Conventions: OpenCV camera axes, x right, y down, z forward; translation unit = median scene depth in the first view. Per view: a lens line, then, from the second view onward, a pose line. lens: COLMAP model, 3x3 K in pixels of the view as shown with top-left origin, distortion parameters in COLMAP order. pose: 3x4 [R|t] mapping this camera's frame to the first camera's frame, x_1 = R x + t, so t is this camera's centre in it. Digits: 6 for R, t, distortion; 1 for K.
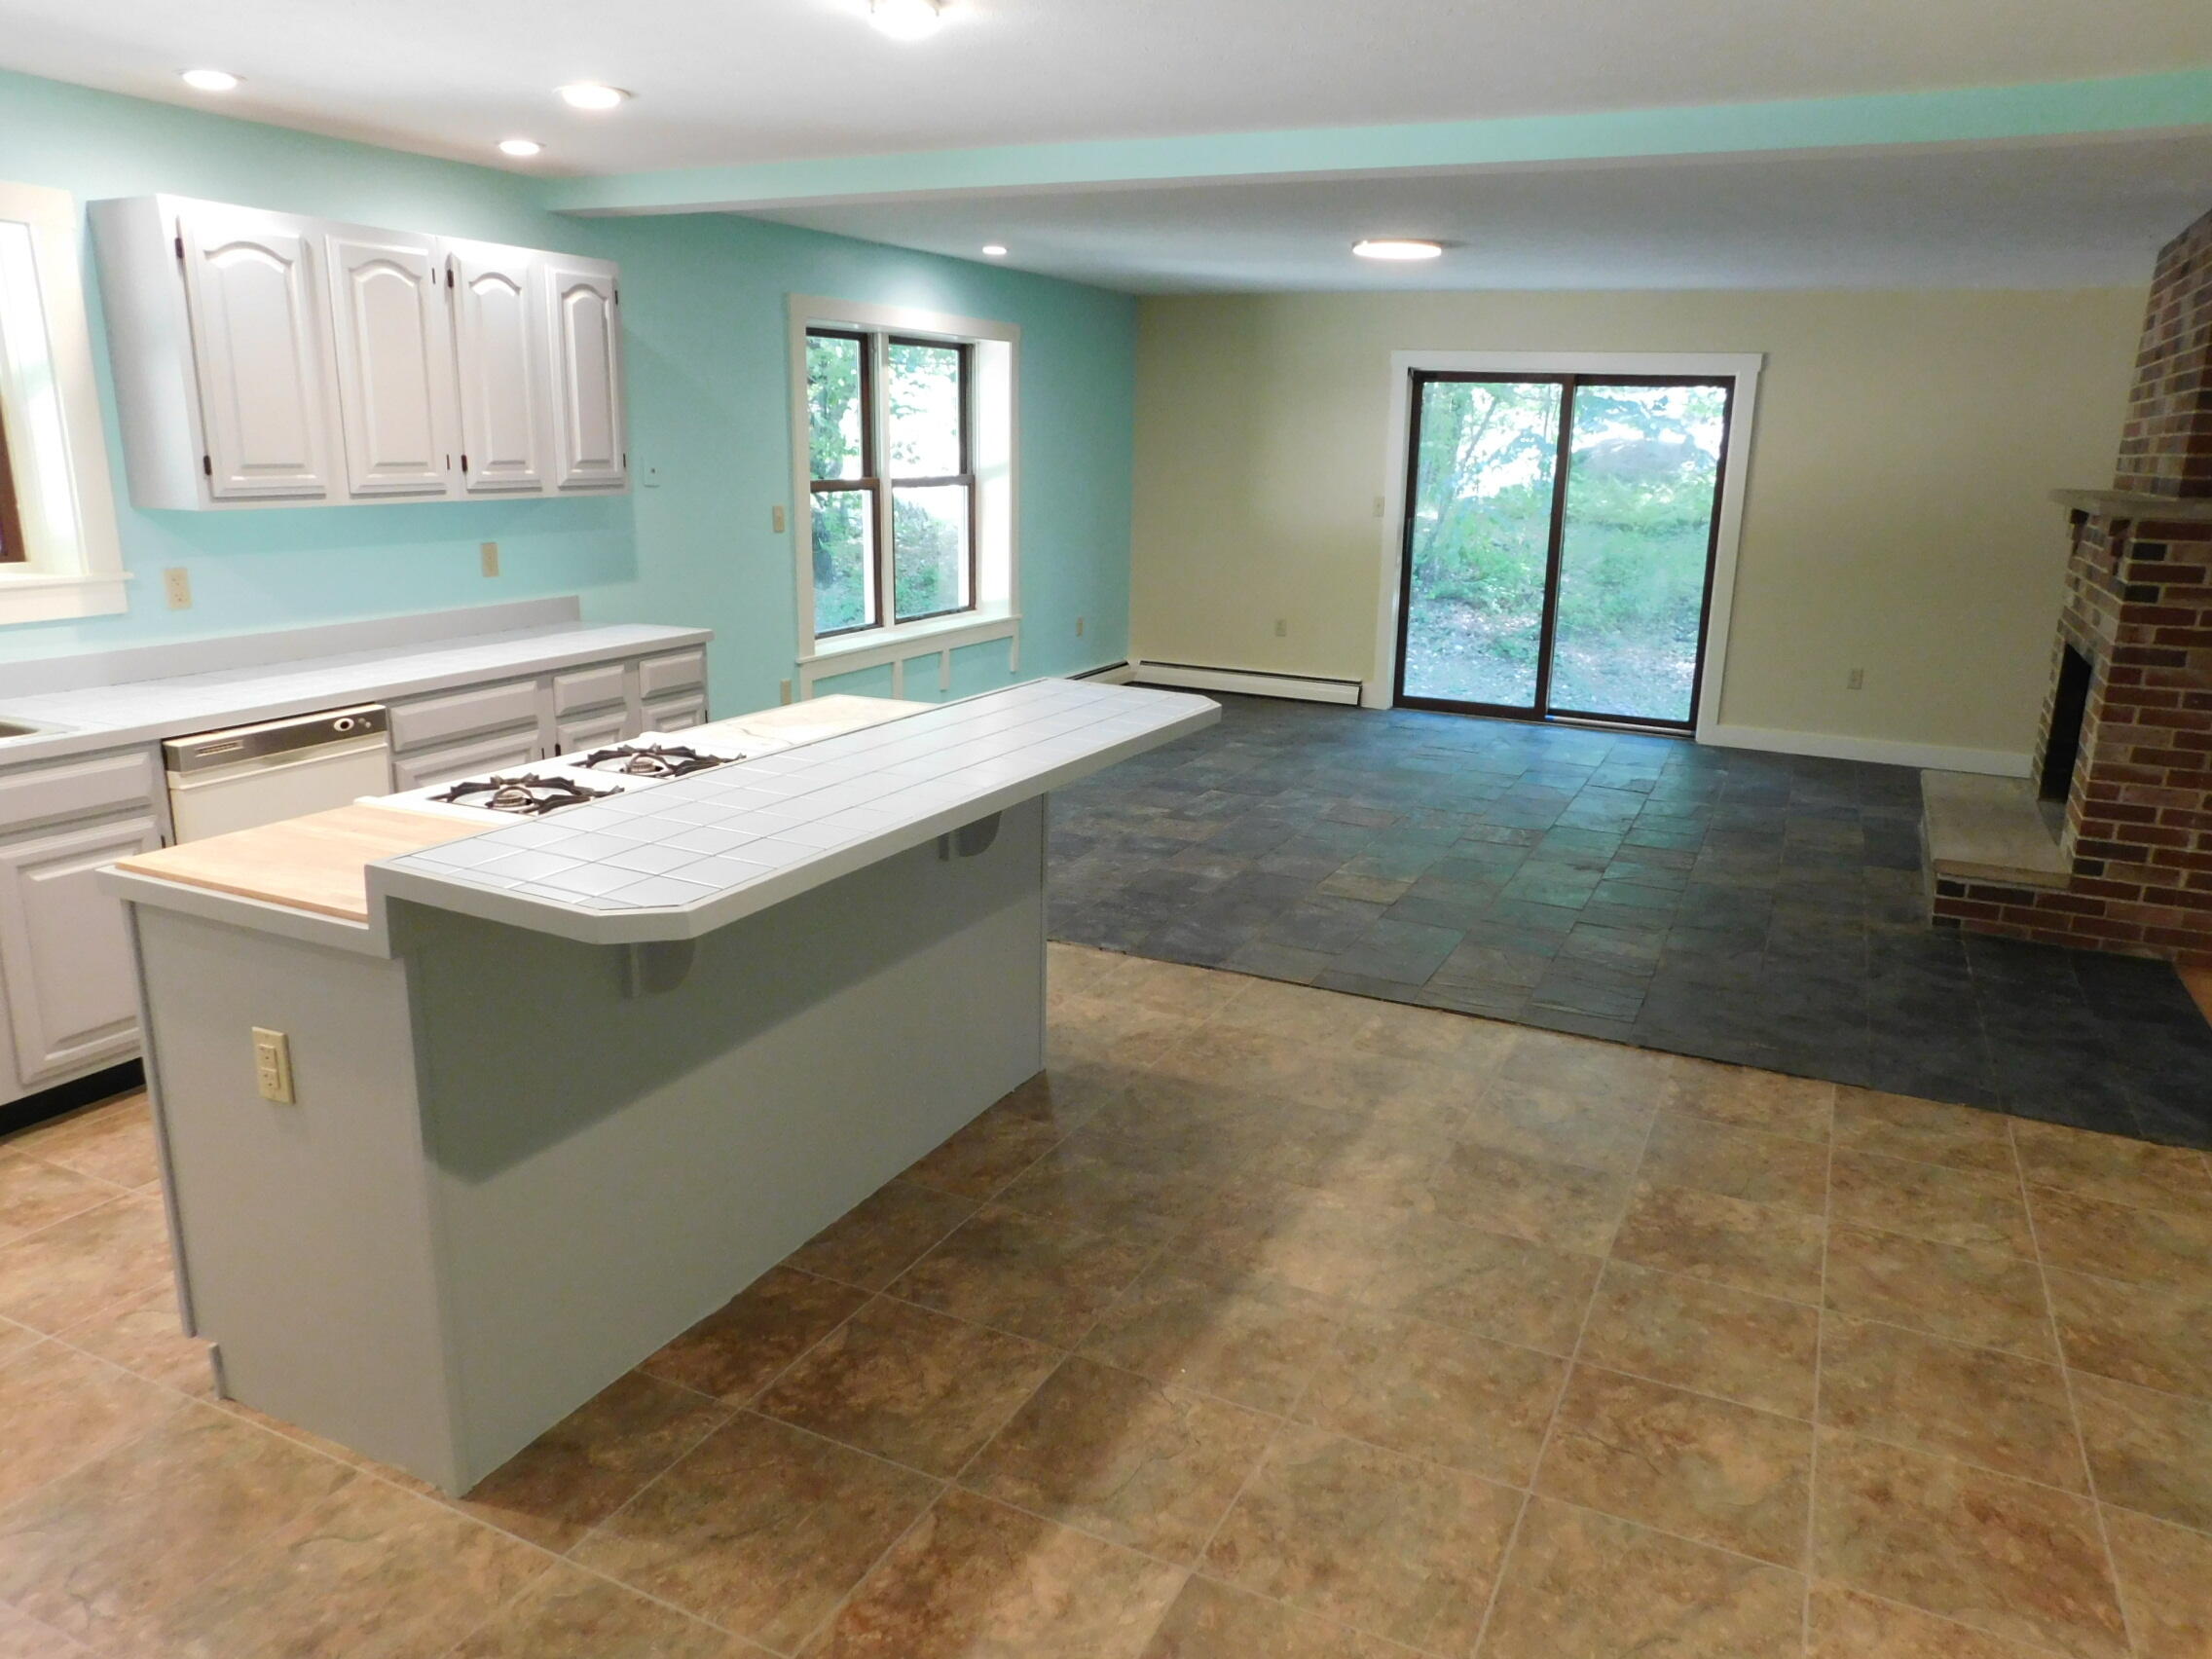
lens RADIAL K [[1542.1, 0, 1109.6], [0, 1542.1, 835.1], [0, 0, 1]] dist [-0.071181, 0.068037]
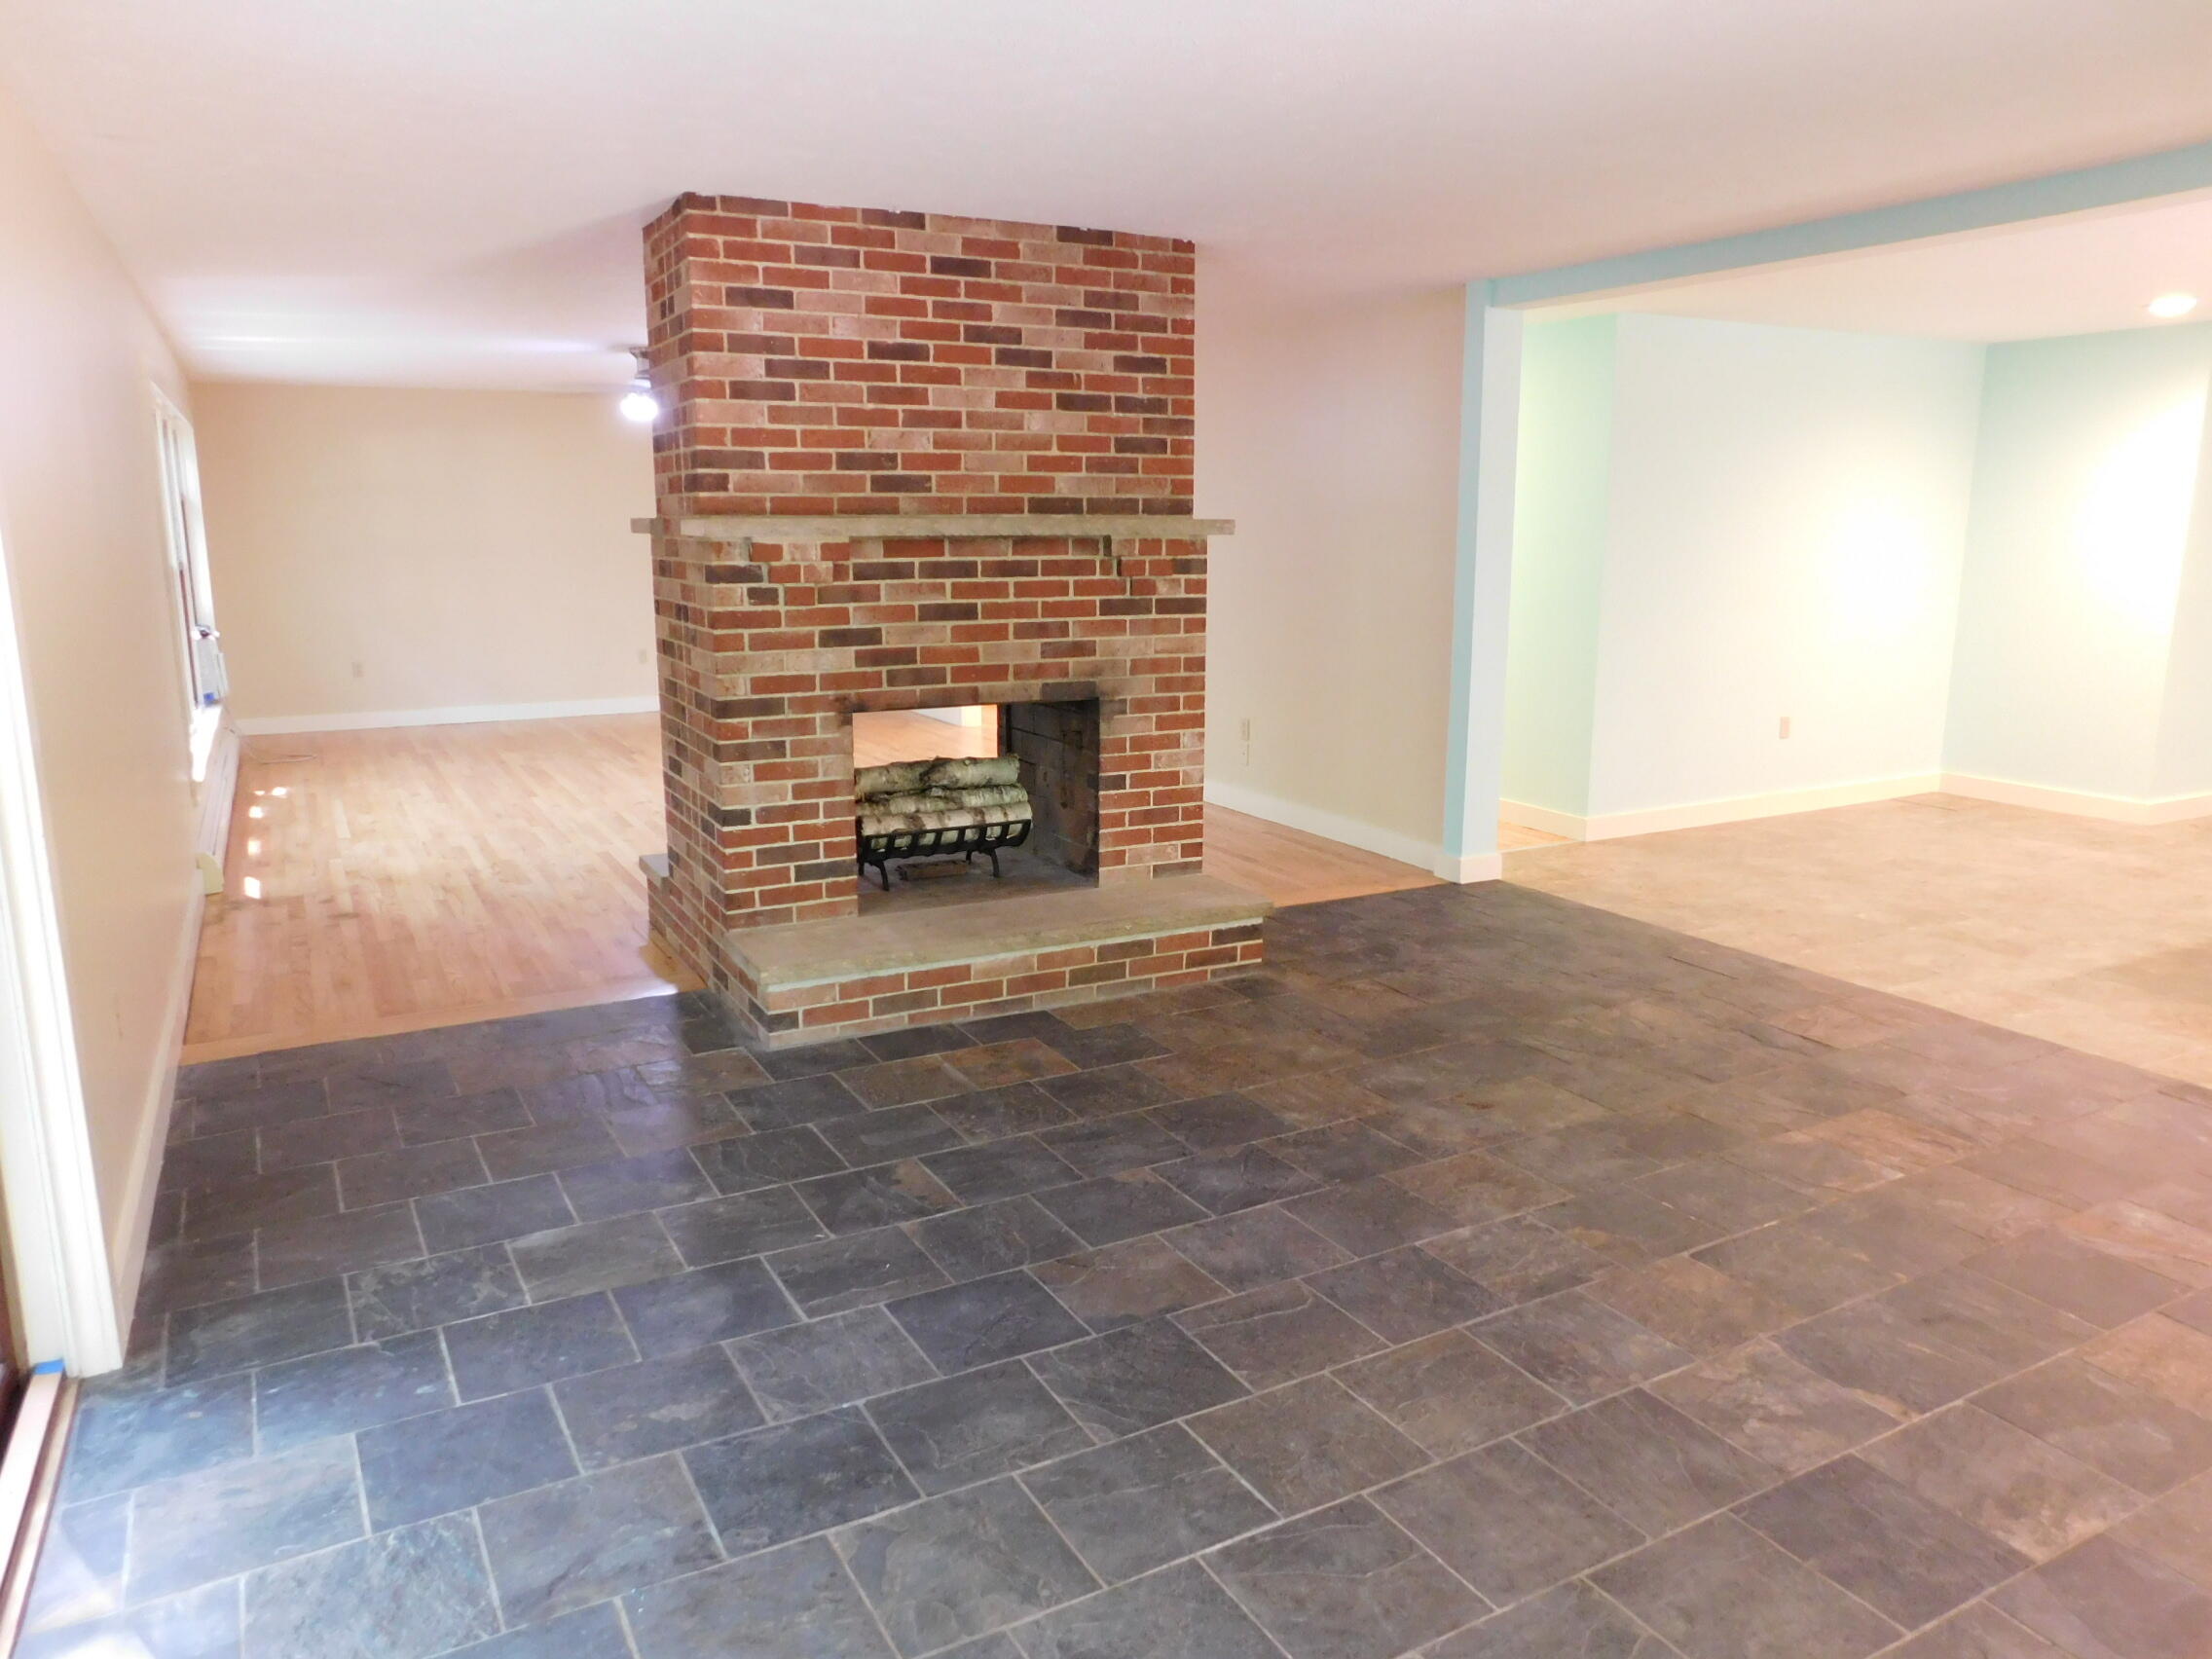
lens RADIAL K [[1542.1, 0, 1098.9], [0, 1542.1, 830.7], [0, 0, 1]] dist [-0.071181, 0.068037]
pose [[-0.810348, -0.144738, 0.567791, 0.112404], [0.127028, 0.902572, 0.411372, -0.527997], [-0.572013, 0.405480, -0.713012, 2.105312]]
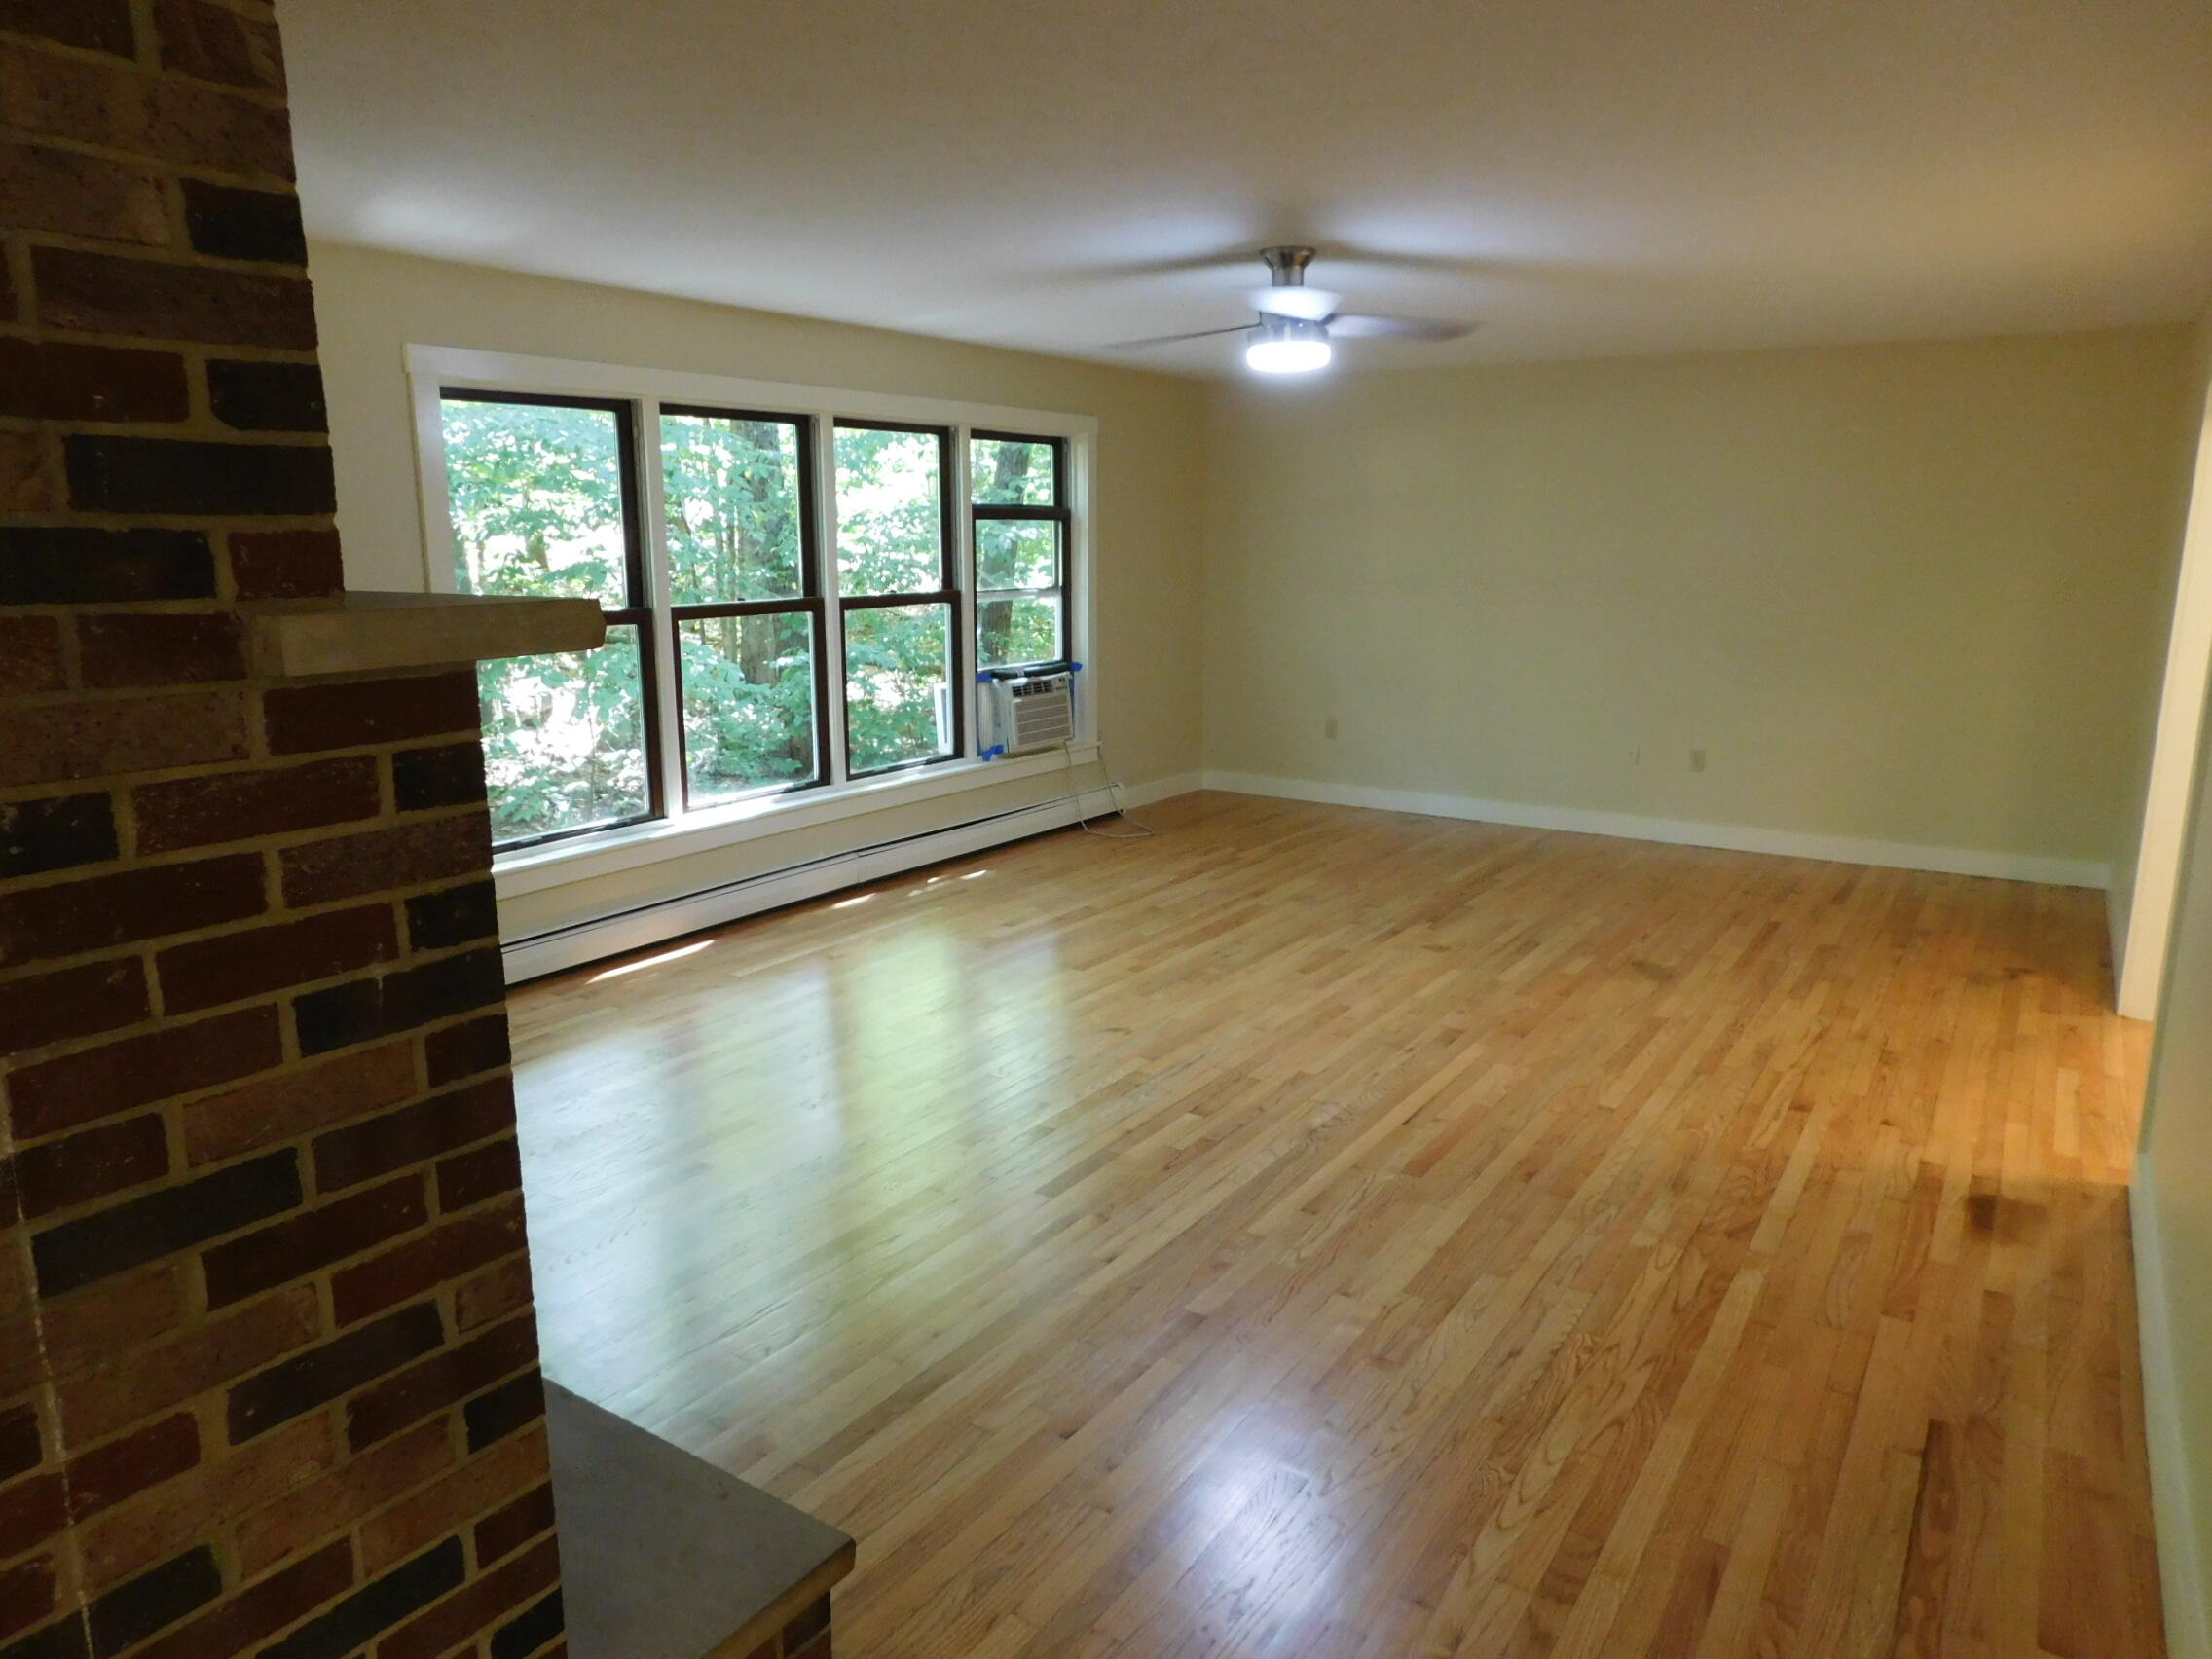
lens RADIAL K [[1477.4, 0, 1123.7], [0, 1477.4, 817.9], [0, 0, 1]] dist [-0.036040, 0.033230]
pose [[0.125279, -0.215659, 0.968399, 0.630989], [0.259525, 0.949225, 0.177815, -0.194378], [-0.957576, 0.229047, 0.174887, 0.845641]]
